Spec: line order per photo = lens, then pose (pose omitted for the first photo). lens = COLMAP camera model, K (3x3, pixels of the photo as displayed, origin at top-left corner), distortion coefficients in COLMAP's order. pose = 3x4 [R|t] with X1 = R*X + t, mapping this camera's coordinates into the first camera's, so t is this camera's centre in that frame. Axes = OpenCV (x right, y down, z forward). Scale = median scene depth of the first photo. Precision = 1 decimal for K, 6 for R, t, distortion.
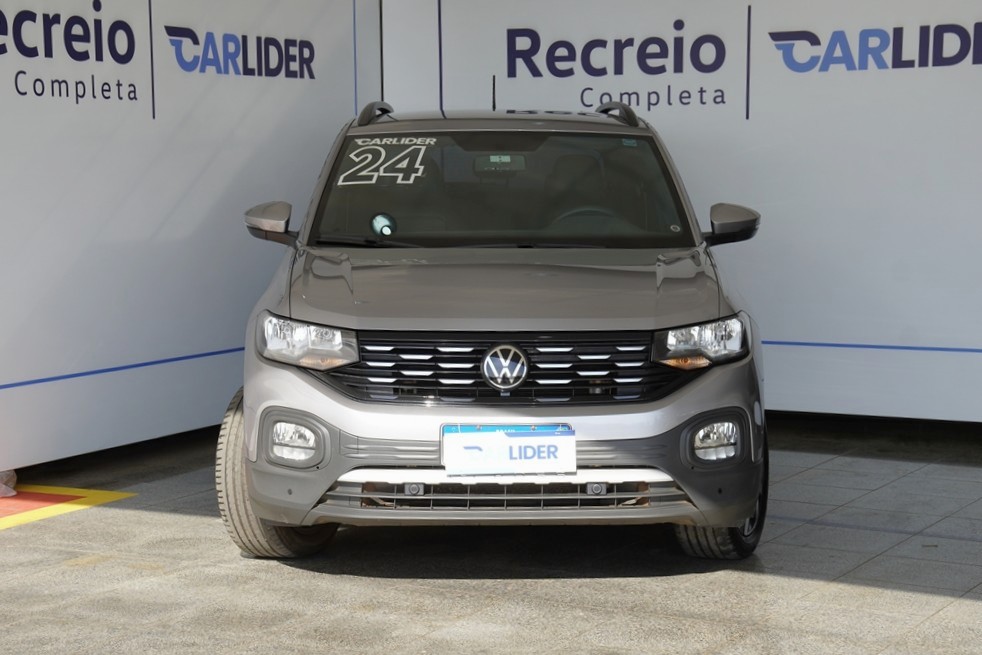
lens RADIAL K [[2000.5, 0, 491.0], [0, 2000.5, 327.5], [0, 0, 1]] dist [0.416541, 0.728795]
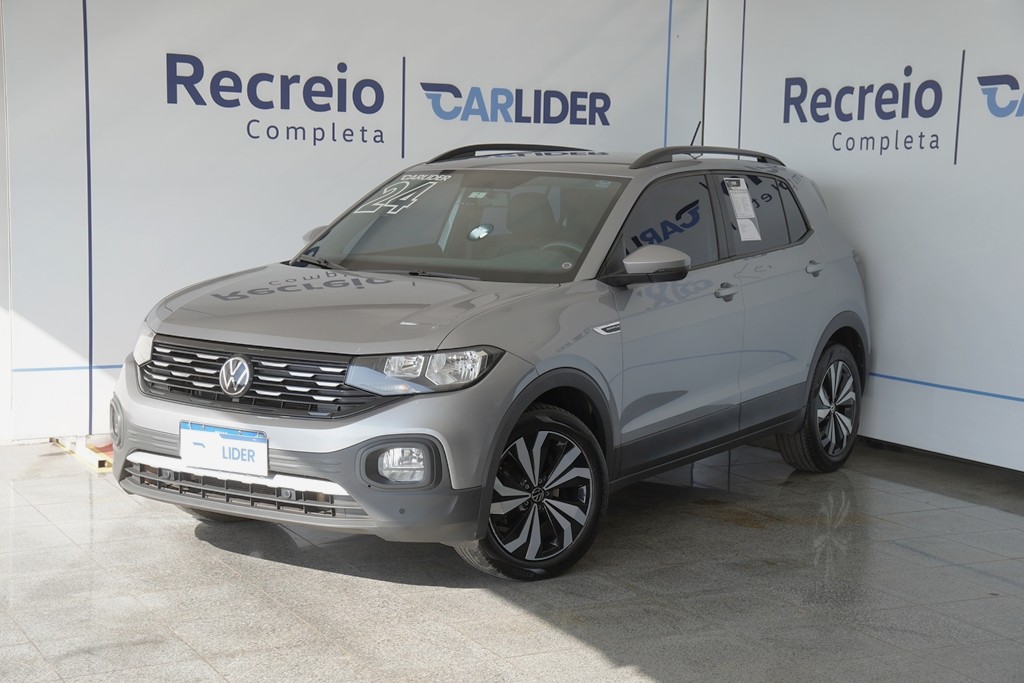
lens RADIAL K [[1598.4, 0, 512.0], [0, 1598.4, 341.5], [0, 0, 1]] dist [0.243978, 0.172065]
pose [[0.825563, 0.079381, -0.558698, 0.476816], [-0.074753, 0.996715, 0.031157, -0.029354], [0.559336, 0.016042, 0.828786, 0.252289]]
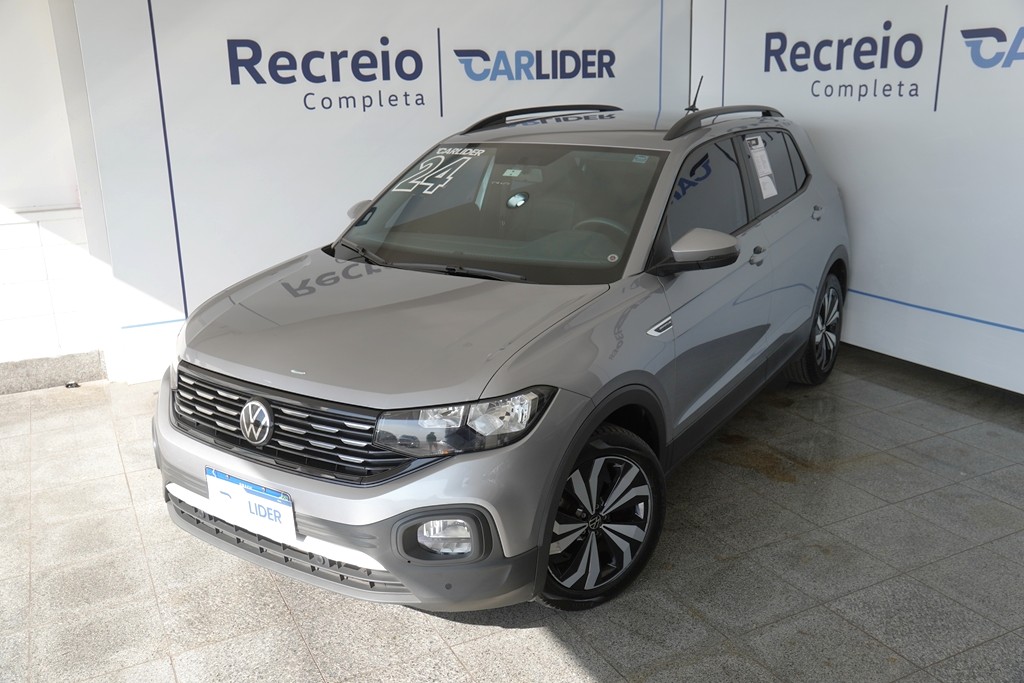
lens RADIAL K [[906.3, 0, 513.6], [0, 906.3, 331.1], [0, 0, 1]] dist [-0.069415, 0.148045]
pose [[0.823172, 0.136974, -0.551023, 0.266330], [-0.031287, 0.979934, 0.196853, -0.088180], [0.566929, -0.144804, 0.810939, 0.532479]]
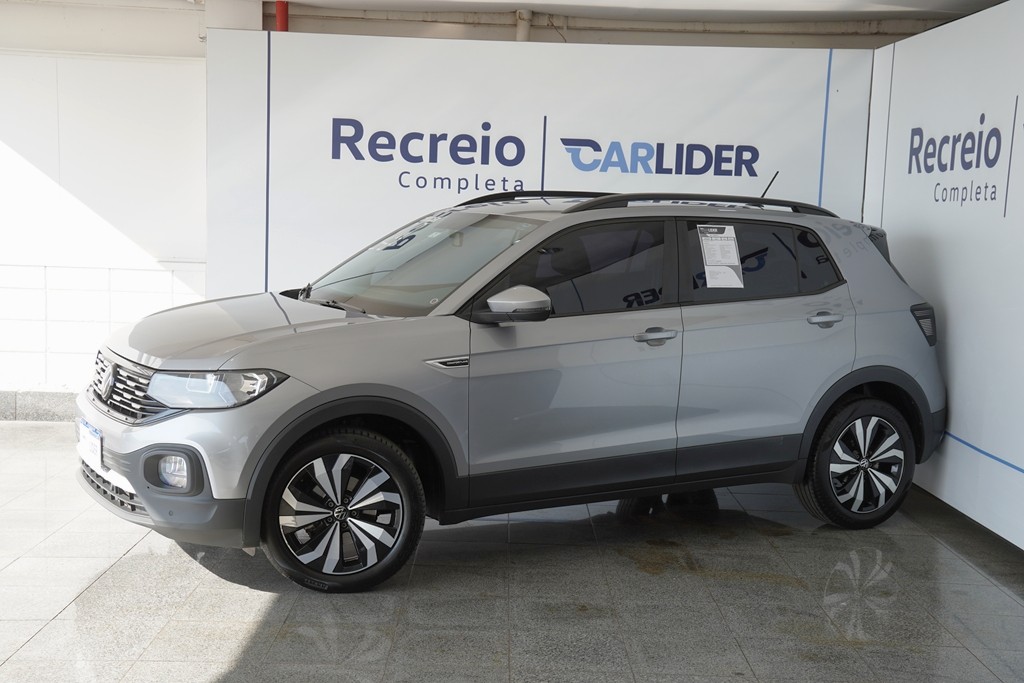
lens RADIAL K [[1301.9, 0, 515.7], [0, 1301.9, 334.6], [0, 0, 1]] dist [0.125471, 0.080990]
pose [[0.477676, 0.104695, -0.872275, 0.660501], [-0.117197, 0.991594, 0.054837, -0.066717], [0.870684, 0.076034, 0.485931, 0.605207]]
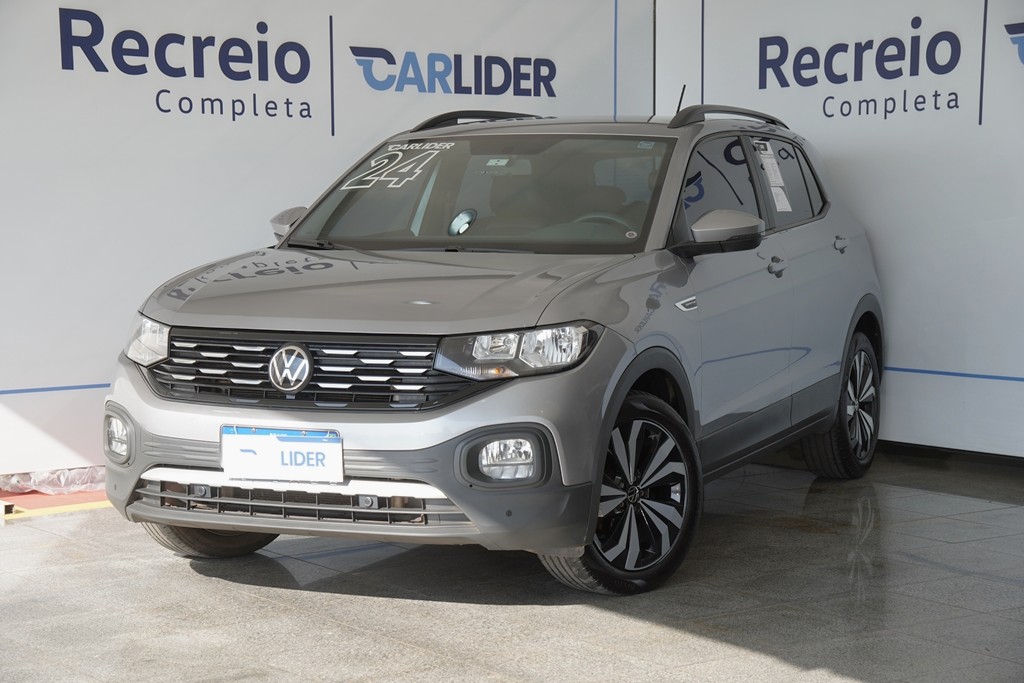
lens RADIAL K [[1911.4, 0, 510.3], [0, 1911.4, 340.2], [0, 0, 1]] dist [0.386659, 0.504078]
pose [[0.904362, 0.030280, -0.425691, 0.366932], [-0.037623, 0.999253, -0.008850, 0.007865], [0.425105, 0.024020, 0.904825, 0.161432]]
